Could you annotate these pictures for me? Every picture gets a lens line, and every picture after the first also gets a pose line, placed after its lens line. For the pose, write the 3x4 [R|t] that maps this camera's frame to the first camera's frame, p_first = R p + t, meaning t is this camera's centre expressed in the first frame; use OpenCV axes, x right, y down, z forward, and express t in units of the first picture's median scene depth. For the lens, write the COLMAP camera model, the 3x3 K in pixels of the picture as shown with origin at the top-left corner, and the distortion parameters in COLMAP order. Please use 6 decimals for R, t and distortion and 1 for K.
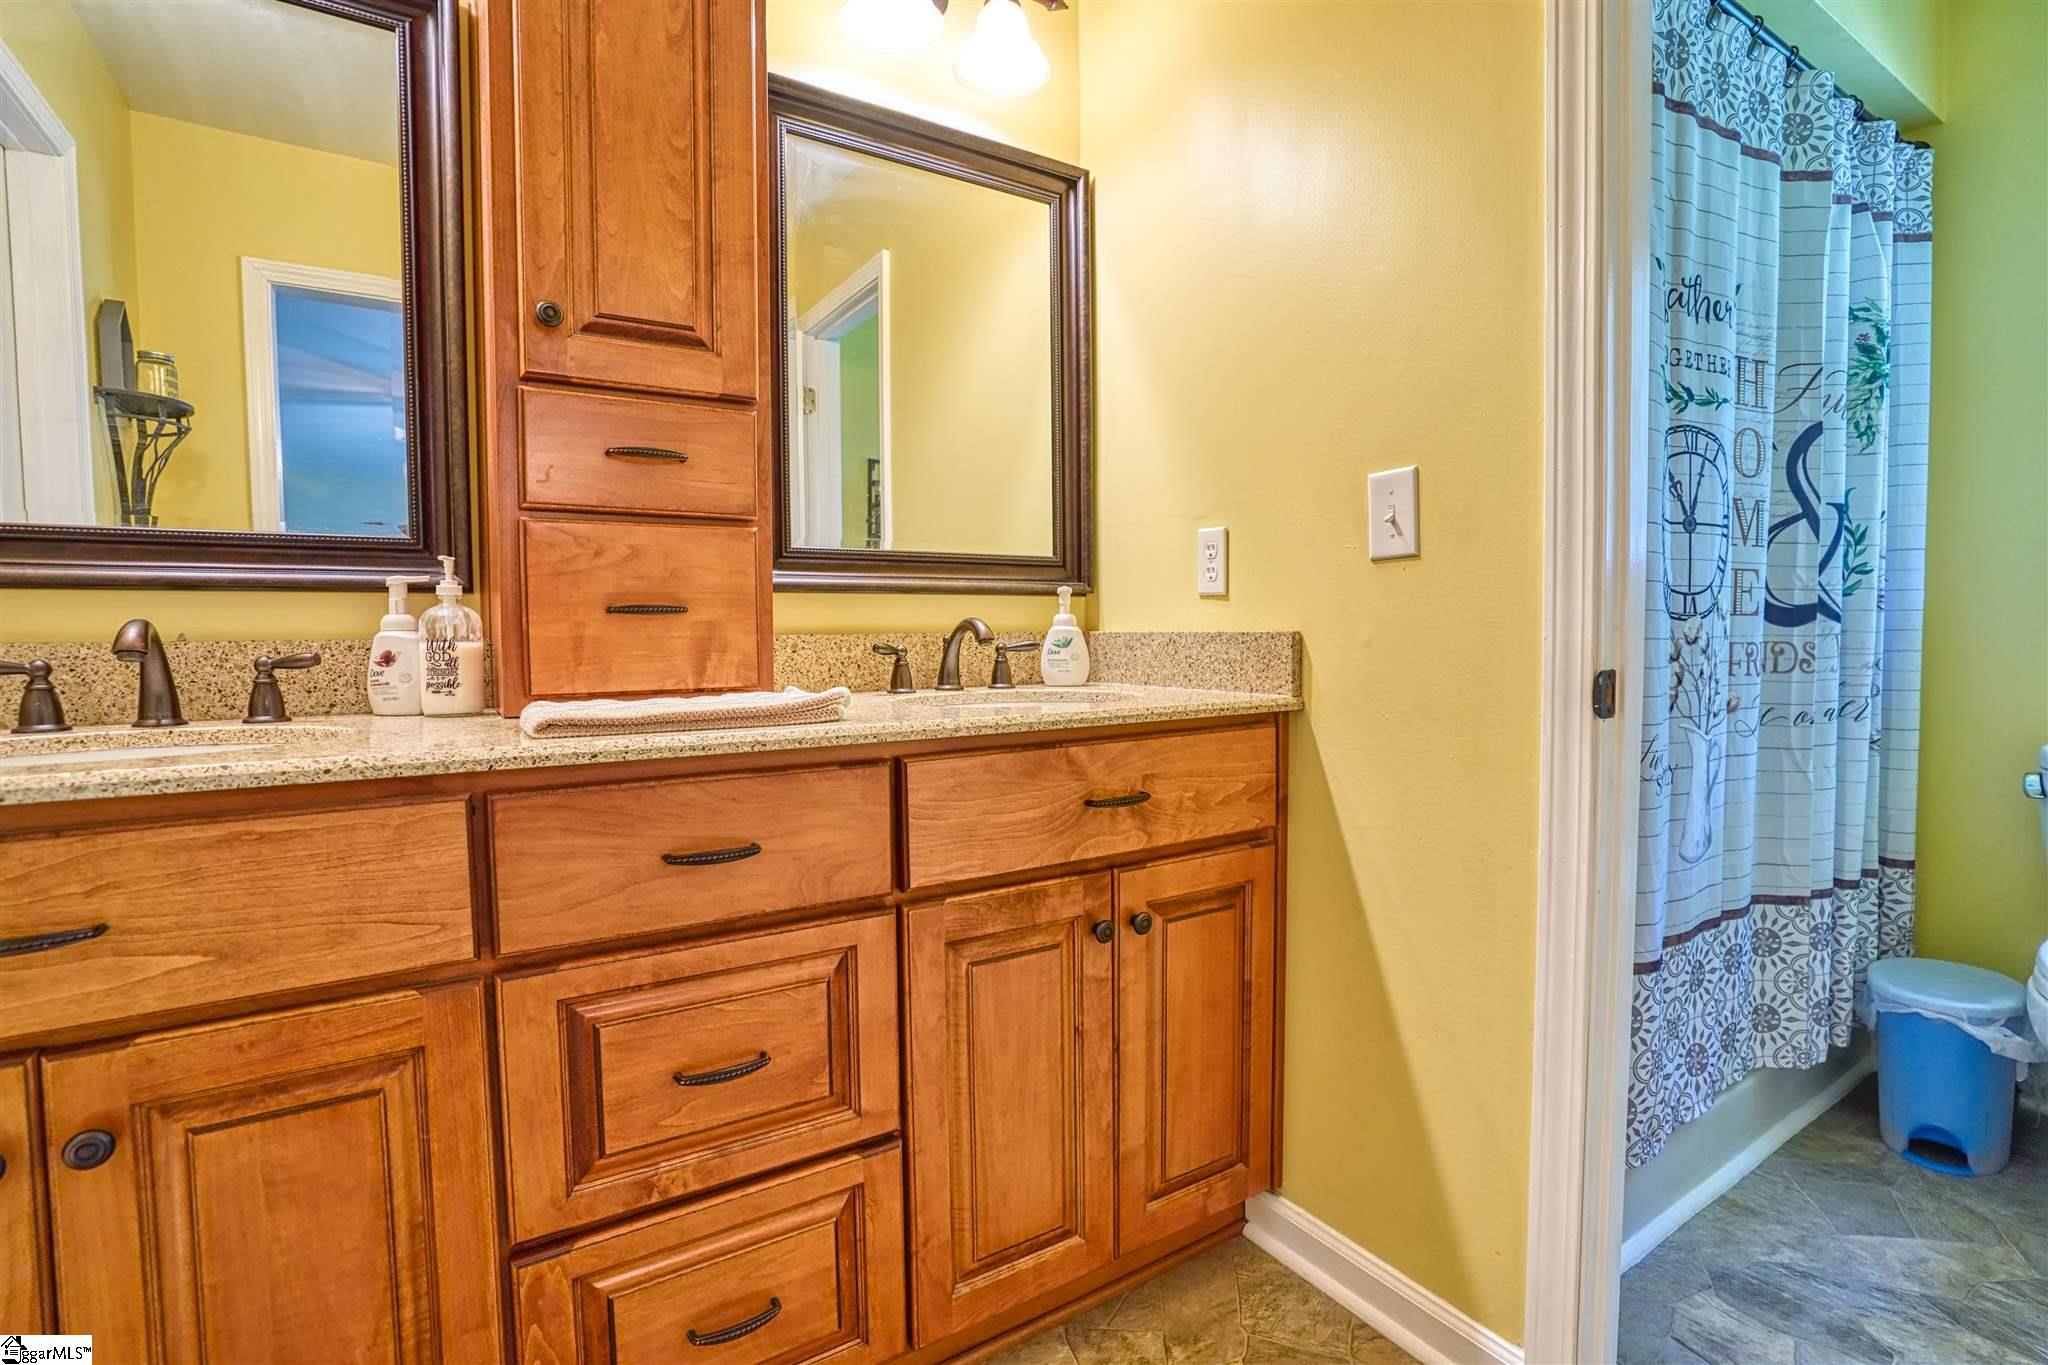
lens RADIAL K [[964.3, 0, 1023.6], [0, 964.3, 679.2], [0, 0, 1]] dist [-0.057410, 0.023511]
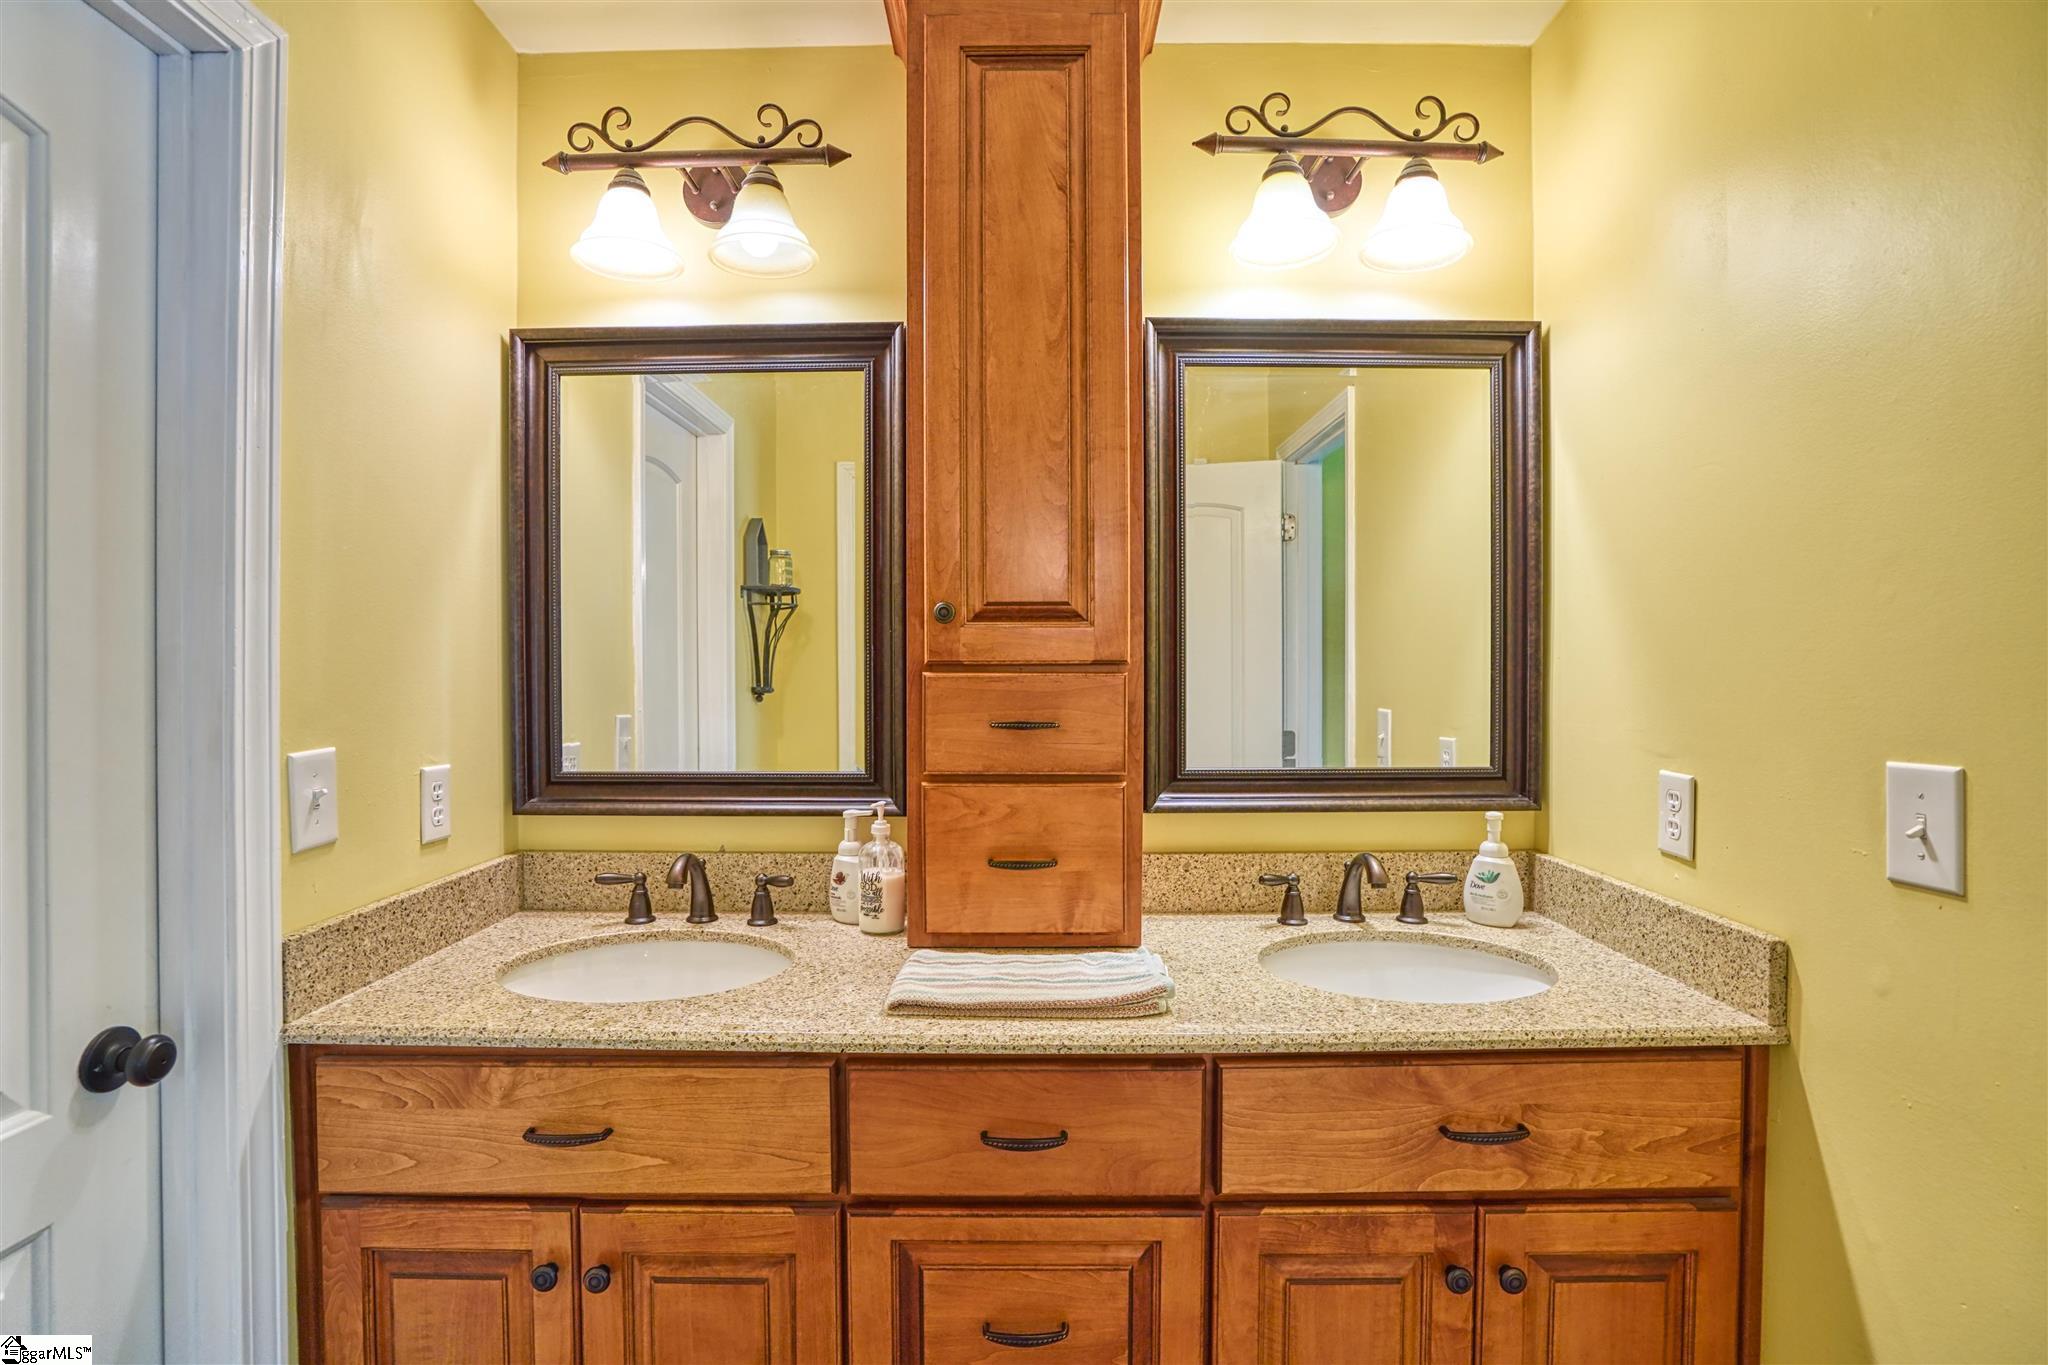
lens RADIAL K [[967.9, 0, 1017.1], [0, 967.9, 675.7], [0, 0, 1]] dist [-0.068472, 0.032612]
pose [[0.837041, 0.015866, -0.546911, 0.216970], [-0.031887, 0.999295, -0.019813, -0.271071], [0.546211, 0.034024, 0.836957, 0.047002]]
